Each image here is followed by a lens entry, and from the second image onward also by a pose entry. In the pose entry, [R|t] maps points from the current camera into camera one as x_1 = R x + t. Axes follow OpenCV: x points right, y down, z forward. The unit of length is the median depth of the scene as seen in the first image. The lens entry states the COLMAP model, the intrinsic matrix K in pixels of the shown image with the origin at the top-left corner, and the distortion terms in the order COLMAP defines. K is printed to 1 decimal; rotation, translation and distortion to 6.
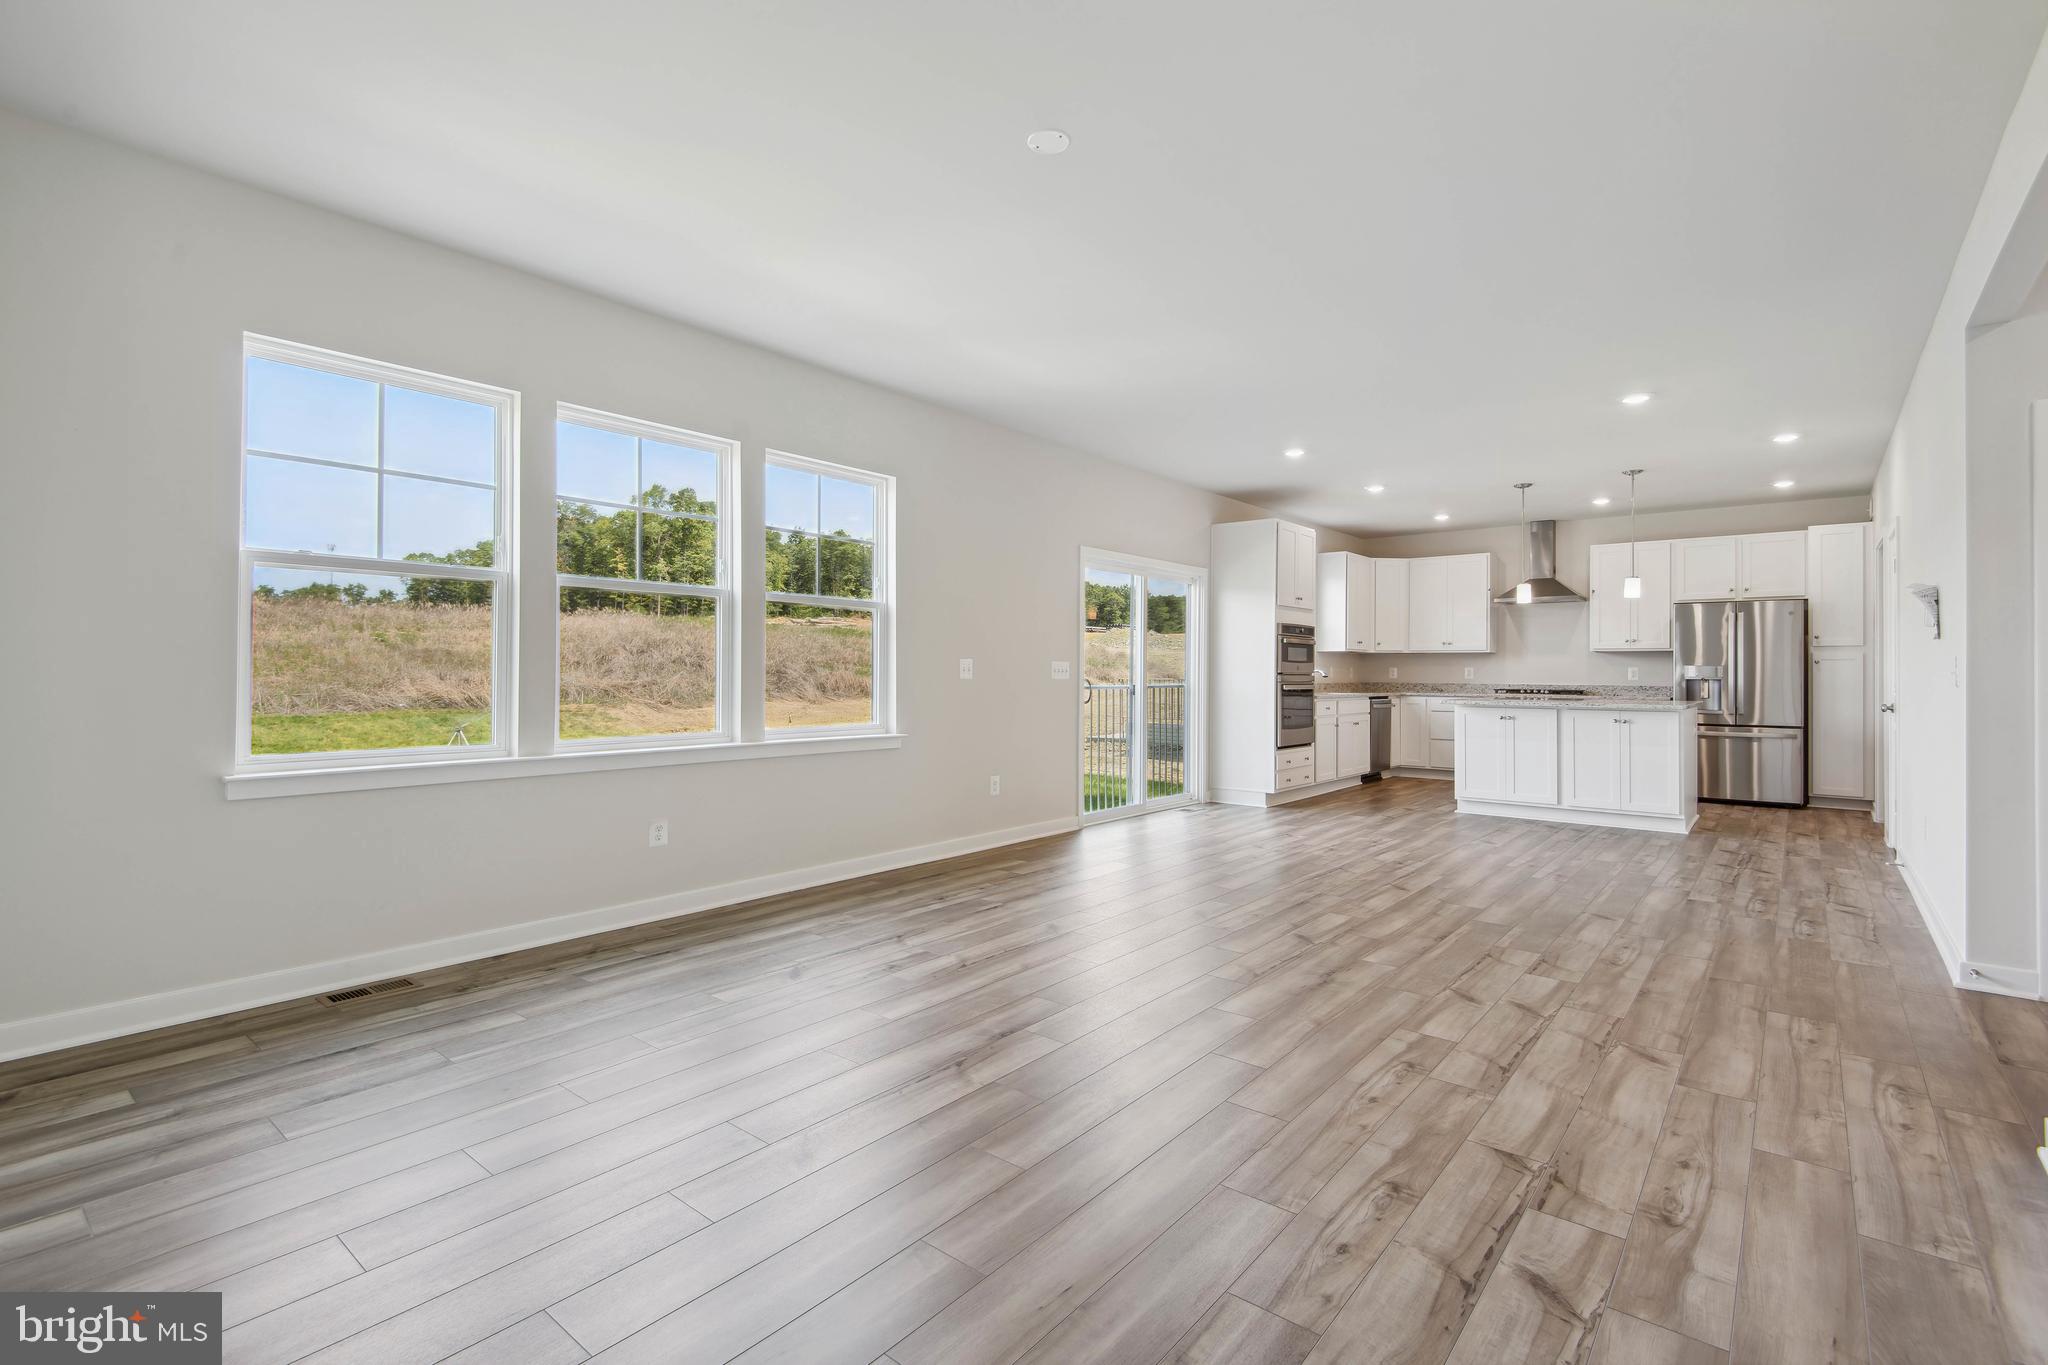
lens RADIAL K [[938.0, 0, 1013.0], [0, 938.0, 664.7], [0, 0, 1]] dist [0.031471, -0.018515]
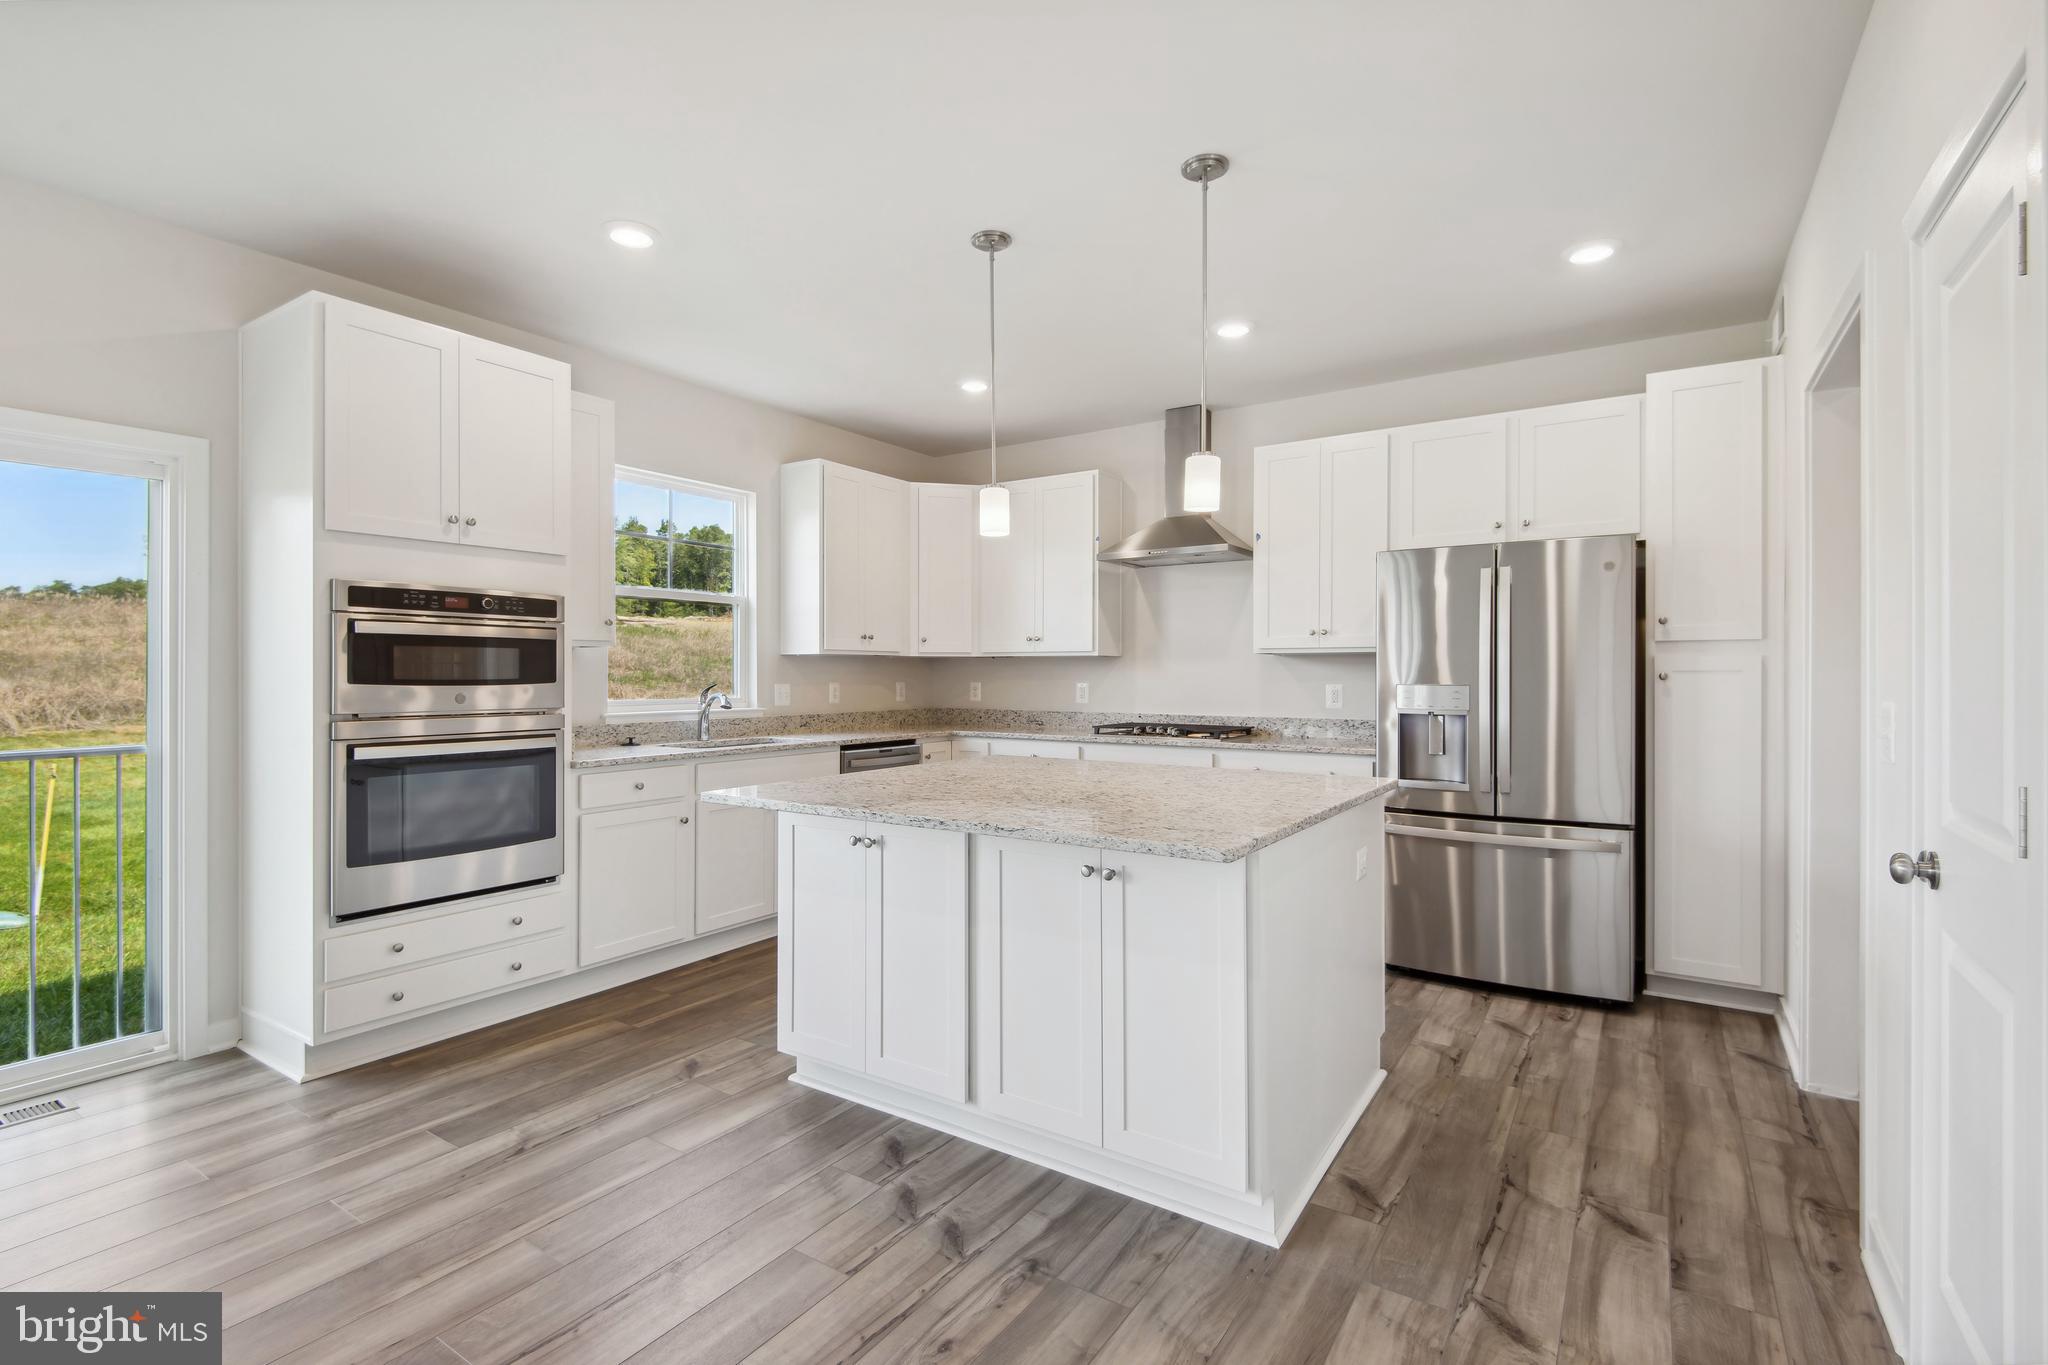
lens RADIAL K [[928.3, 0, 1018.9], [0, 928.3, 675.1], [0, 0, 1]] dist [0.039862, -0.029851]
pose [[0.993863, -0.005549, 0.110480, 0.515065], [0.004270, 0.999921, 0.011812, -0.010670], [-0.110537, -0.011268, 0.993808, 0.616951]]
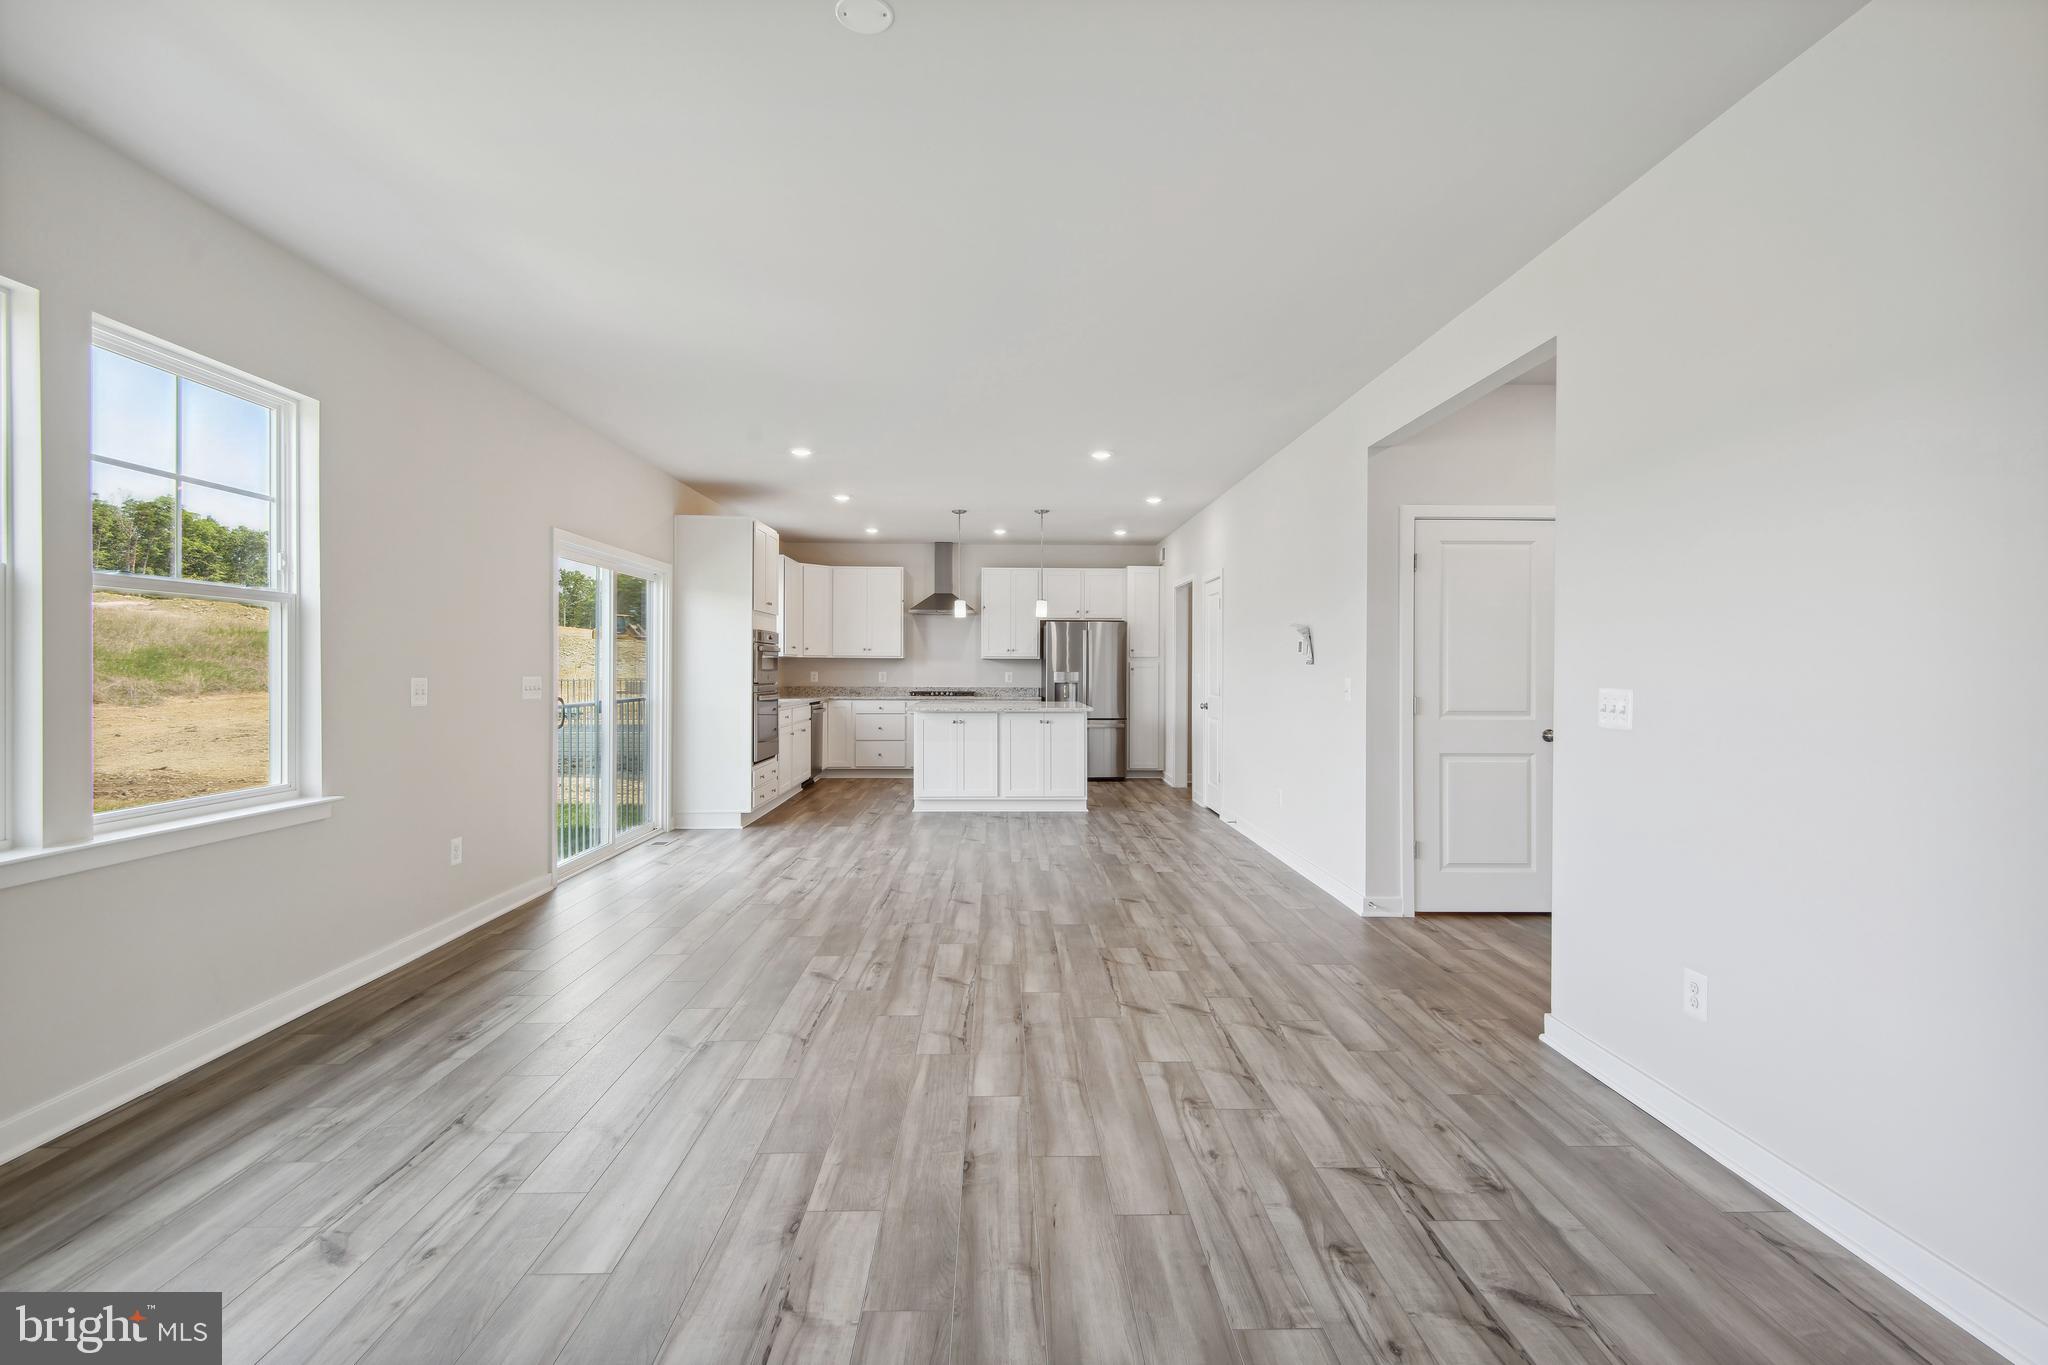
lens RADIAL K [[928.3, 0, 1018.9], [0, 928.3, 675.1], [0, 0, 1]] dist [0.039862, -0.029851]
pose [[0.751046, -0.007522, 0.660206, -0.133604], [-0.005992, 0.999816, 0.018207, -0.017901], [-0.660222, -0.017630, 0.750863, 0.133851]]
